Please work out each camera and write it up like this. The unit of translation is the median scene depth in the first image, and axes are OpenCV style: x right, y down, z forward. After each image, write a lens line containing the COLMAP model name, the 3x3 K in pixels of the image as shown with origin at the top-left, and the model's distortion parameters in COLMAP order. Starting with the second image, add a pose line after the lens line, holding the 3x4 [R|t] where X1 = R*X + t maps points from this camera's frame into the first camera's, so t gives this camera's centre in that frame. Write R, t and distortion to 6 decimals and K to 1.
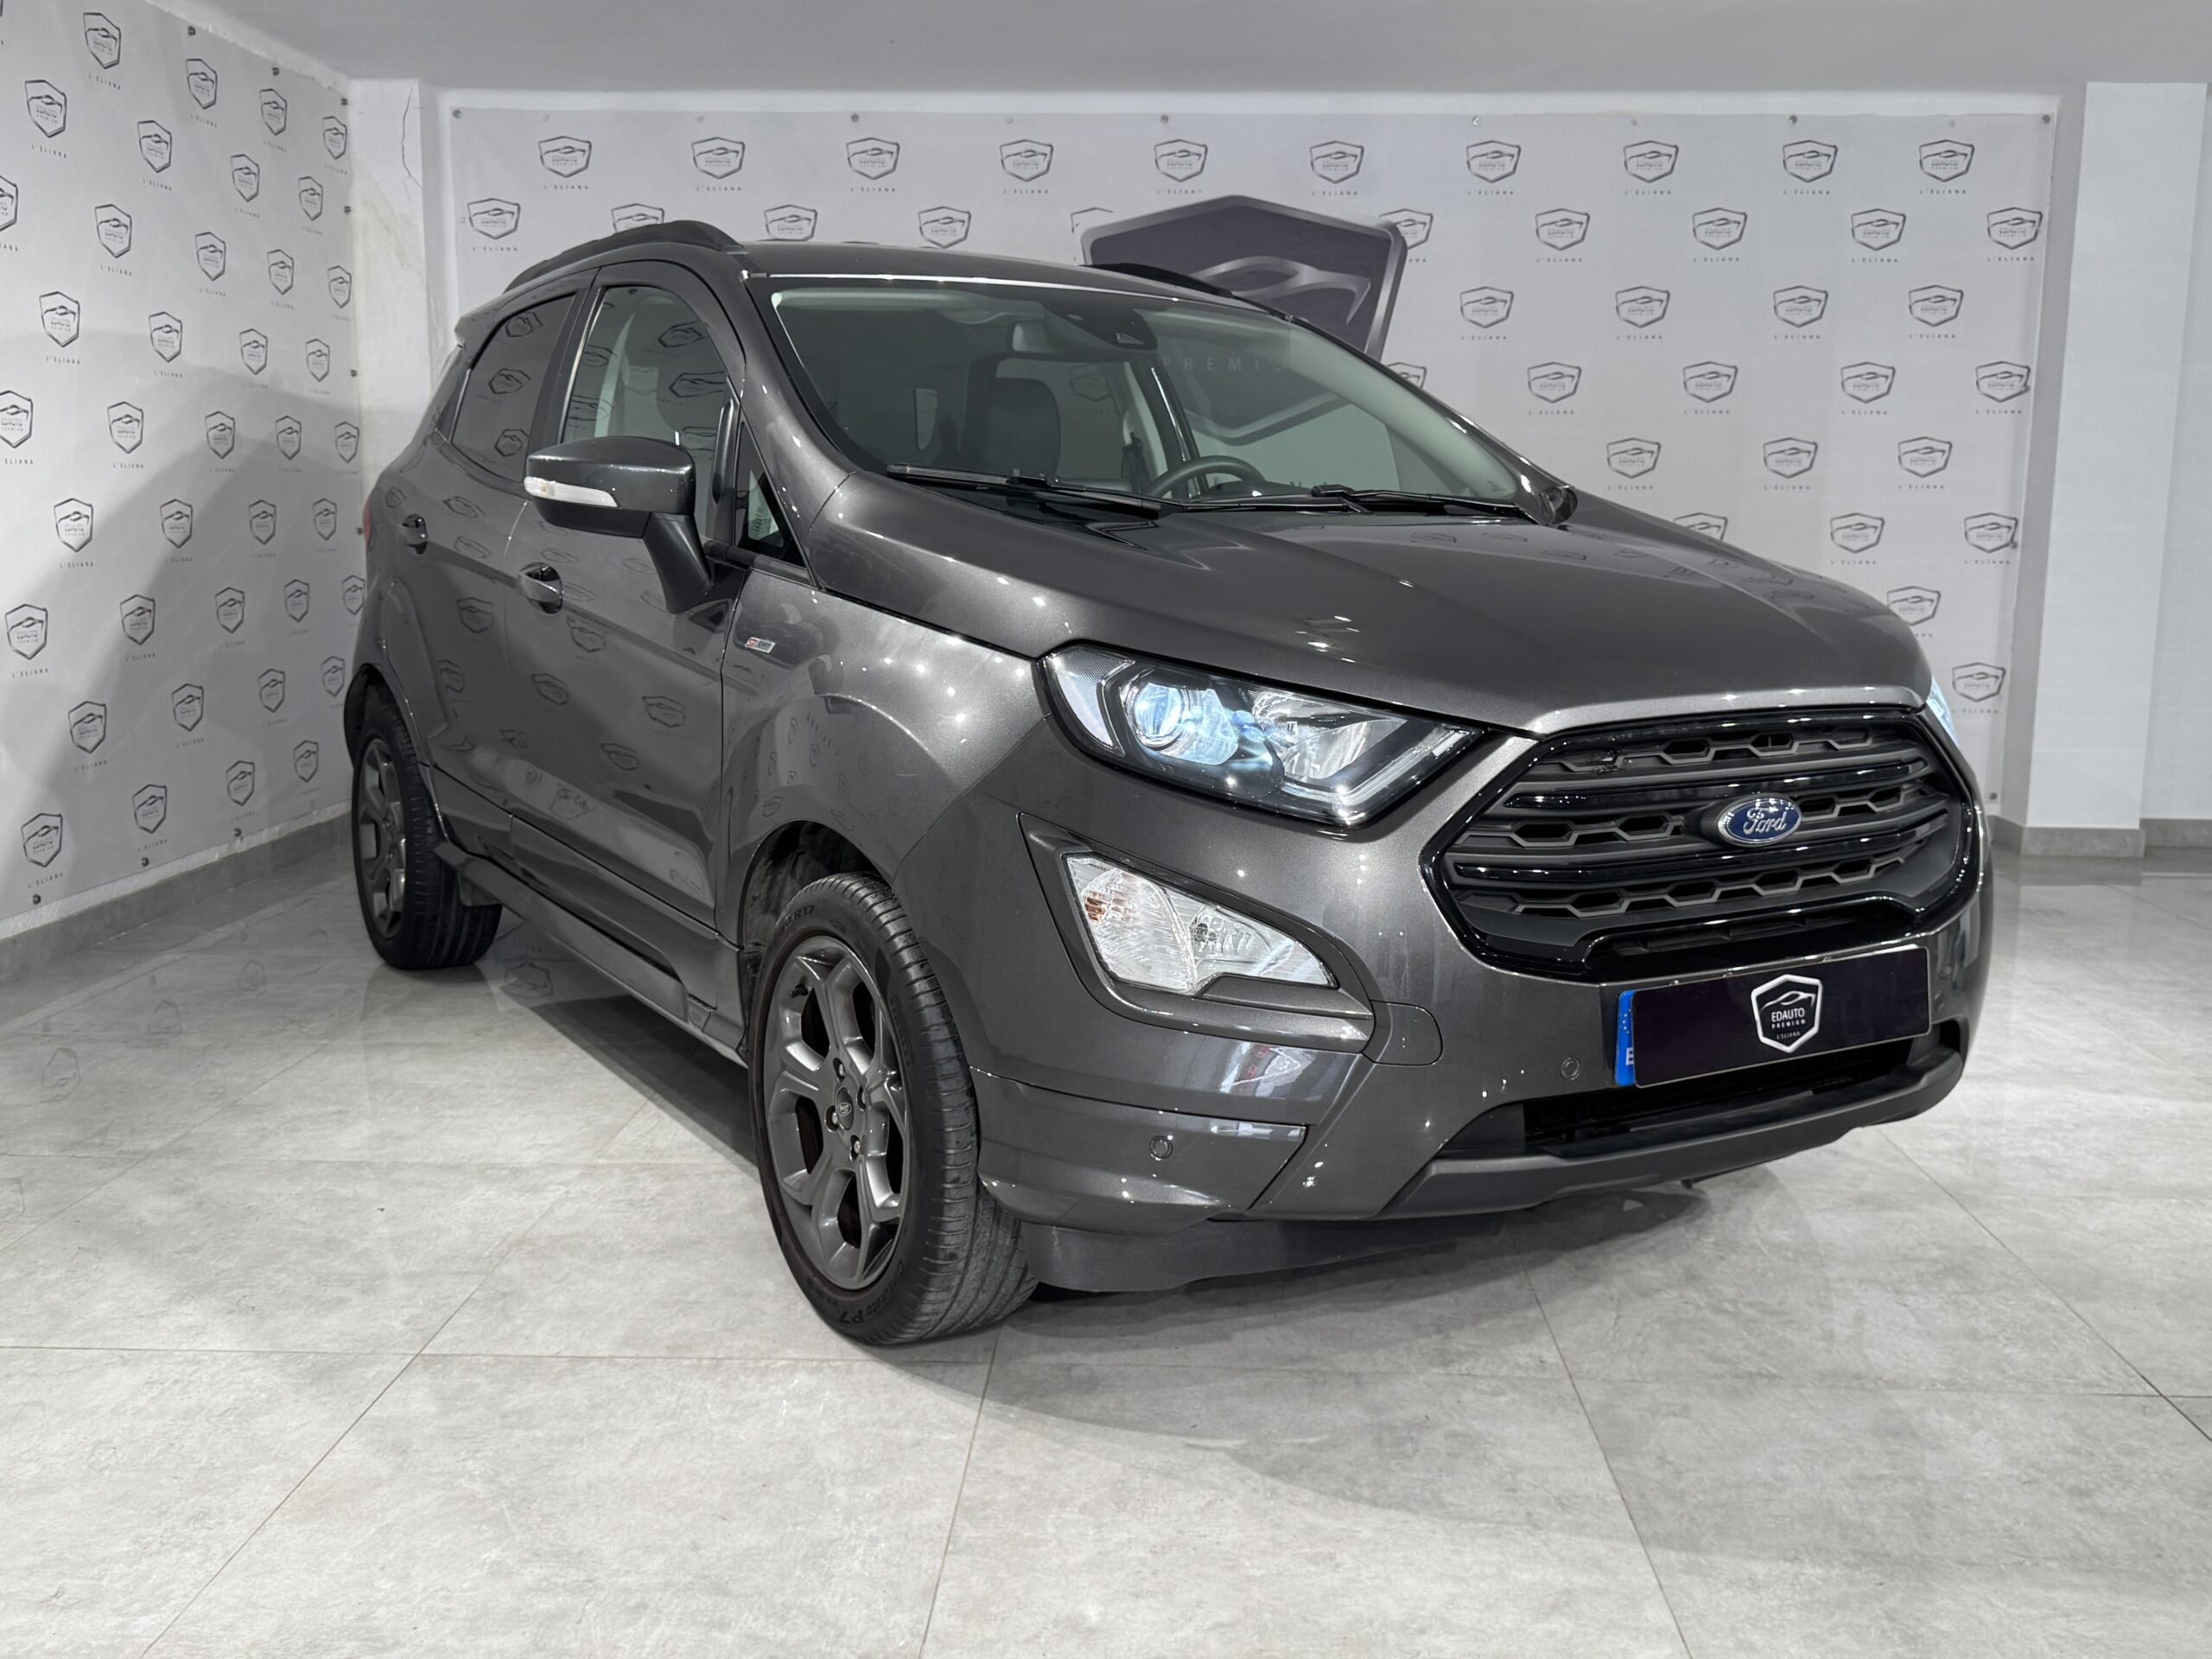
lens RADIAL K [[2047.2, 0, 1144.7], [0, 2047.2, 845.9], [0, 0, 1]] dist [0.108523, -0.221591]
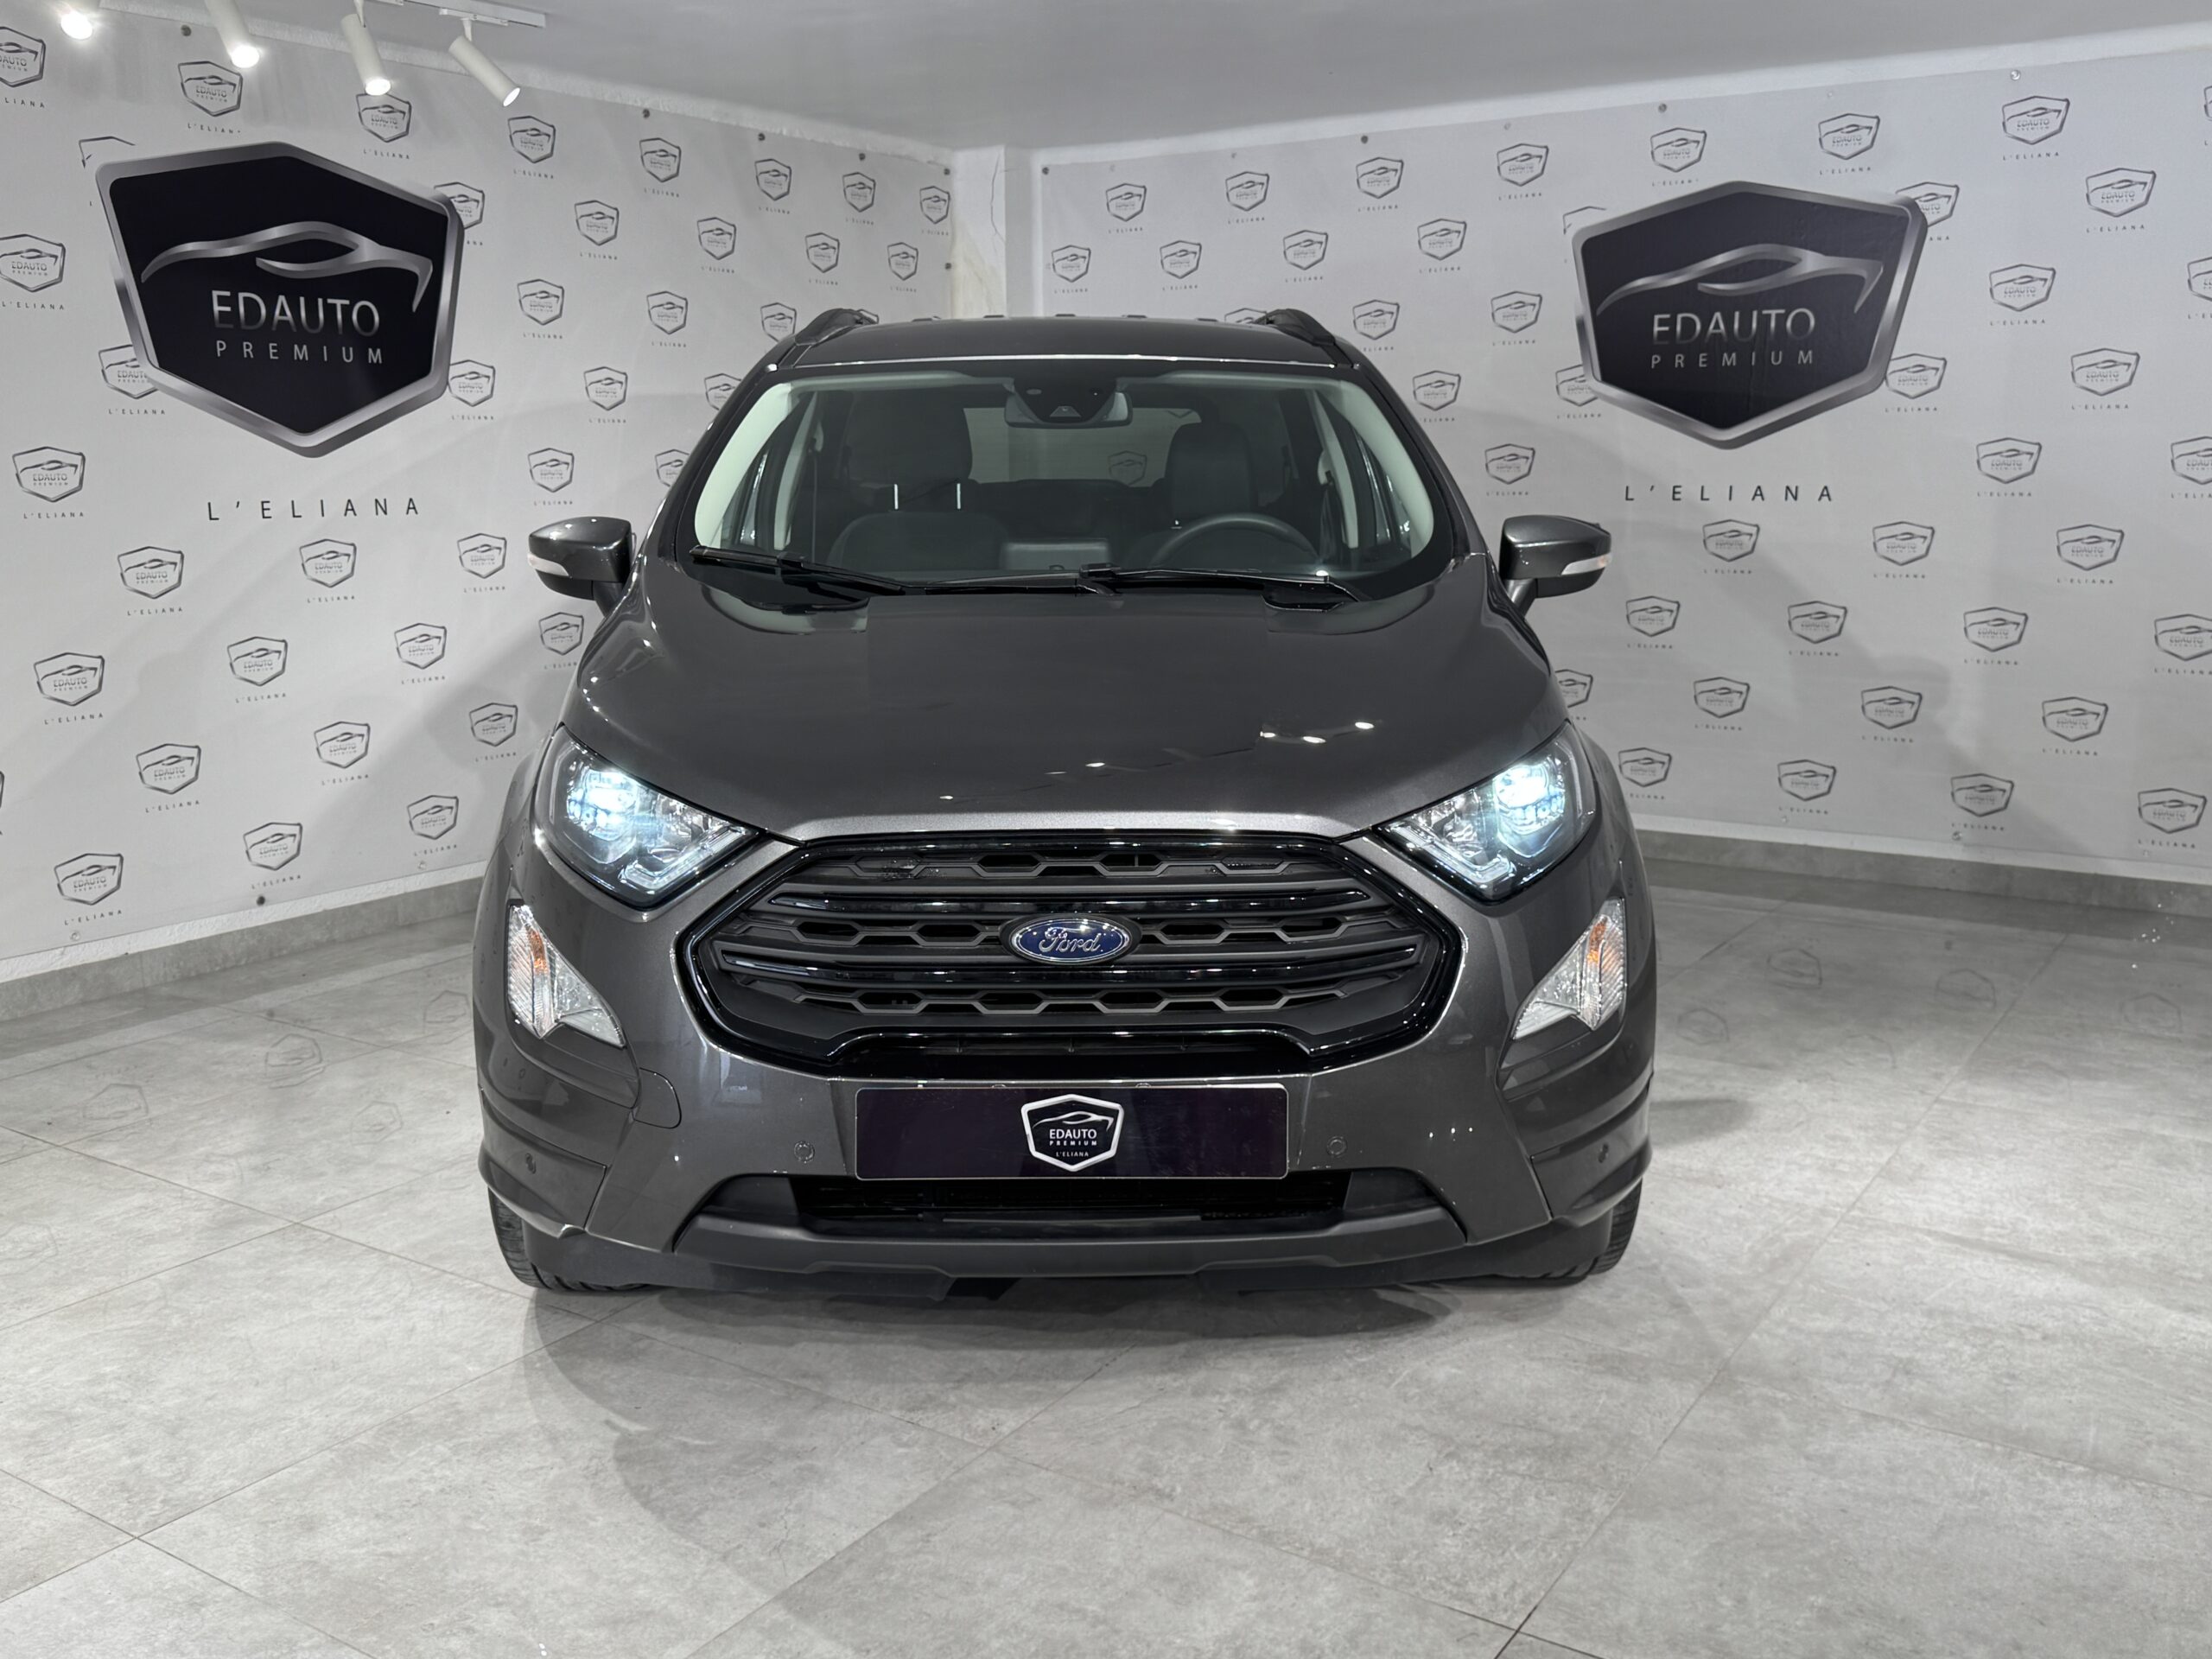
lens RADIAL K [[2031.2, 0, 1104.2], [0, 2031.2, 846.0], [0, 0, 1]] dist [0.156059, -0.335555]
pose [[0.843945, 0.087961, -0.529168, 0.747702], [-0.073912, 0.996123, 0.047701, -0.095646], [0.531313, -0.001145, 0.847175, 0.146286]]
